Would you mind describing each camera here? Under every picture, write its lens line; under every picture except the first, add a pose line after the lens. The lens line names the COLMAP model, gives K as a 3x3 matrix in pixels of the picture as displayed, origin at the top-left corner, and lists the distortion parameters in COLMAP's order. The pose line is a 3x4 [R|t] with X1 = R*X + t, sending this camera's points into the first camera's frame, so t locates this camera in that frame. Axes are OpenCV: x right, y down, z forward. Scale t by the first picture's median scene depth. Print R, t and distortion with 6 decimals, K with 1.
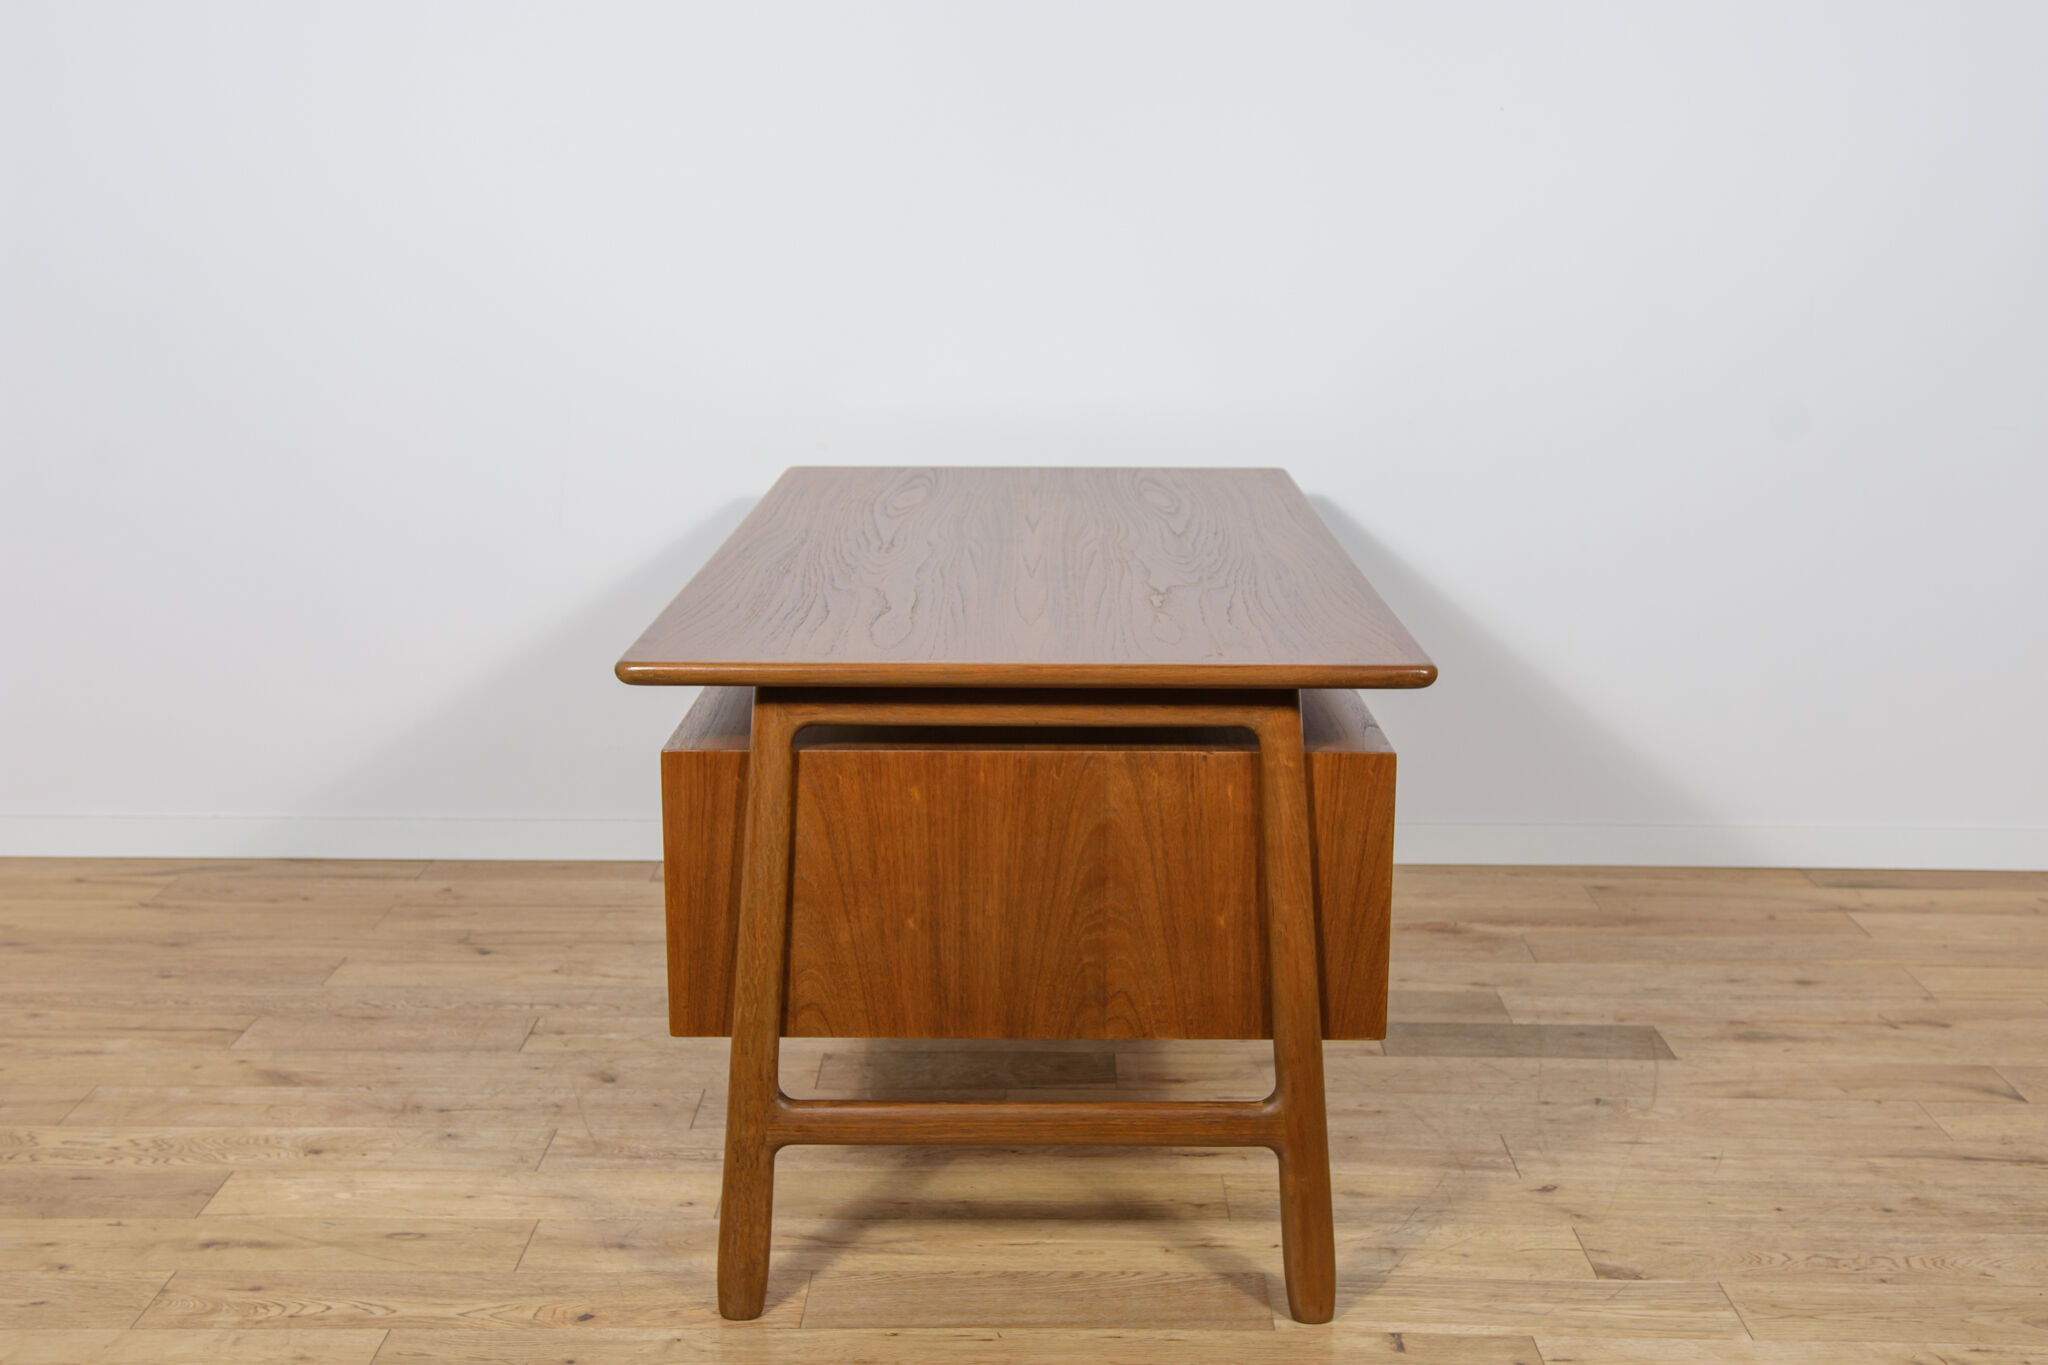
lens RADIAL K [[2356.9, 0, 1029.2], [0, 2356.9, 693.1], [0, 0, 1]] dist [0.002937, 0.171575]
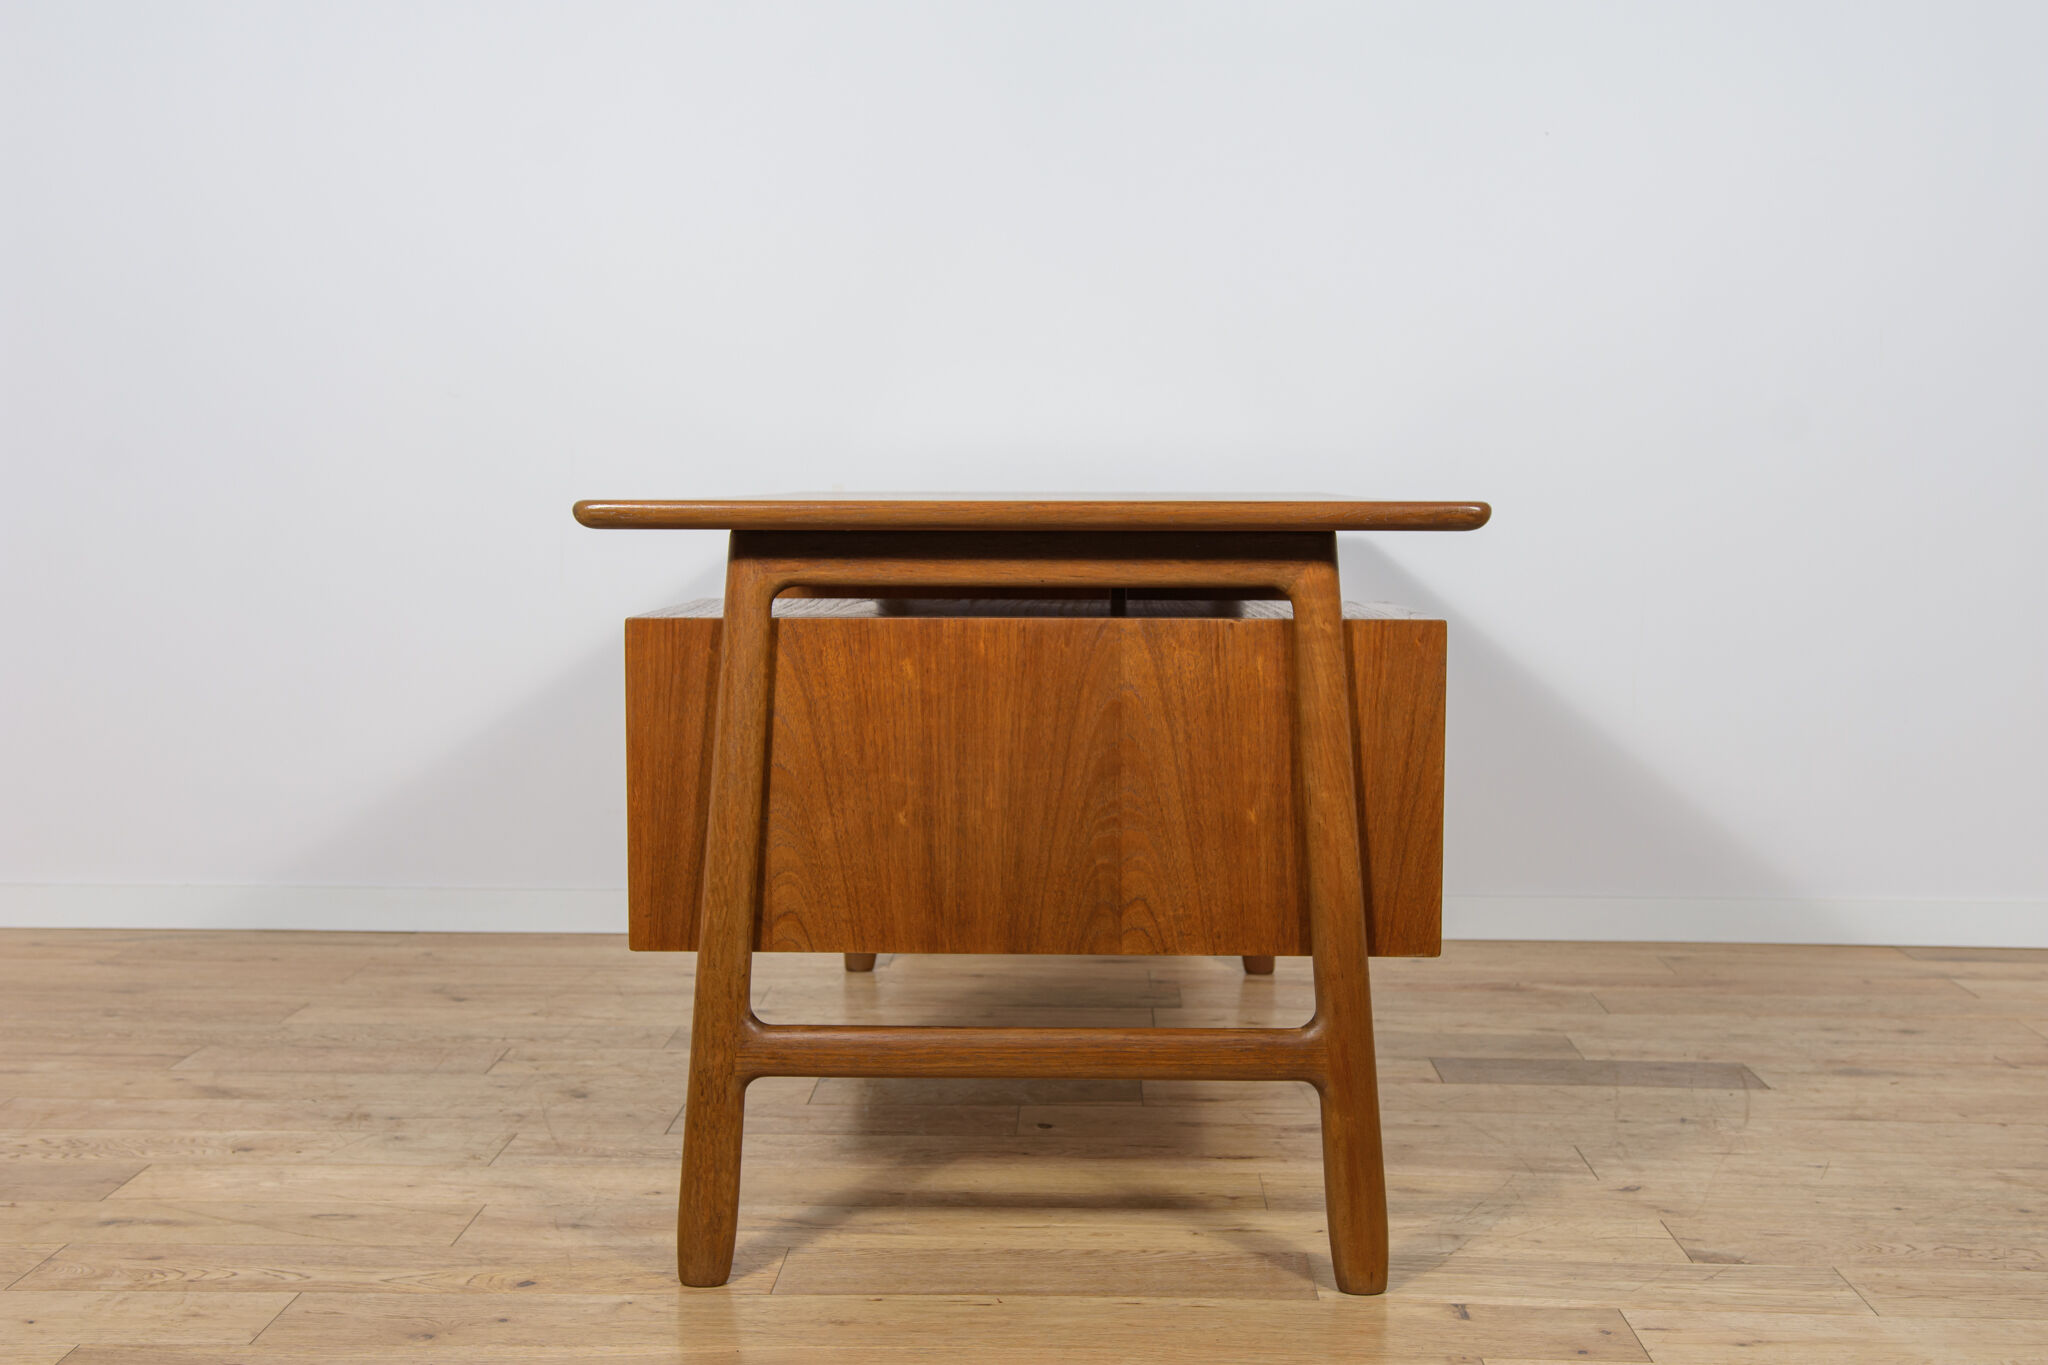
lens RADIAL K [[2356.9, 0, 1029.2], [0, 2356.9, 693.1], [0, 0, 1]] dist [0.002937, 0.171575]
pose [[0.999750, 0.001317, -0.022338, 0.016350], [-0.004277, 0.991103, -0.133025, 0.156599], [0.021964, 0.133087, 0.990861, 0.106431]]
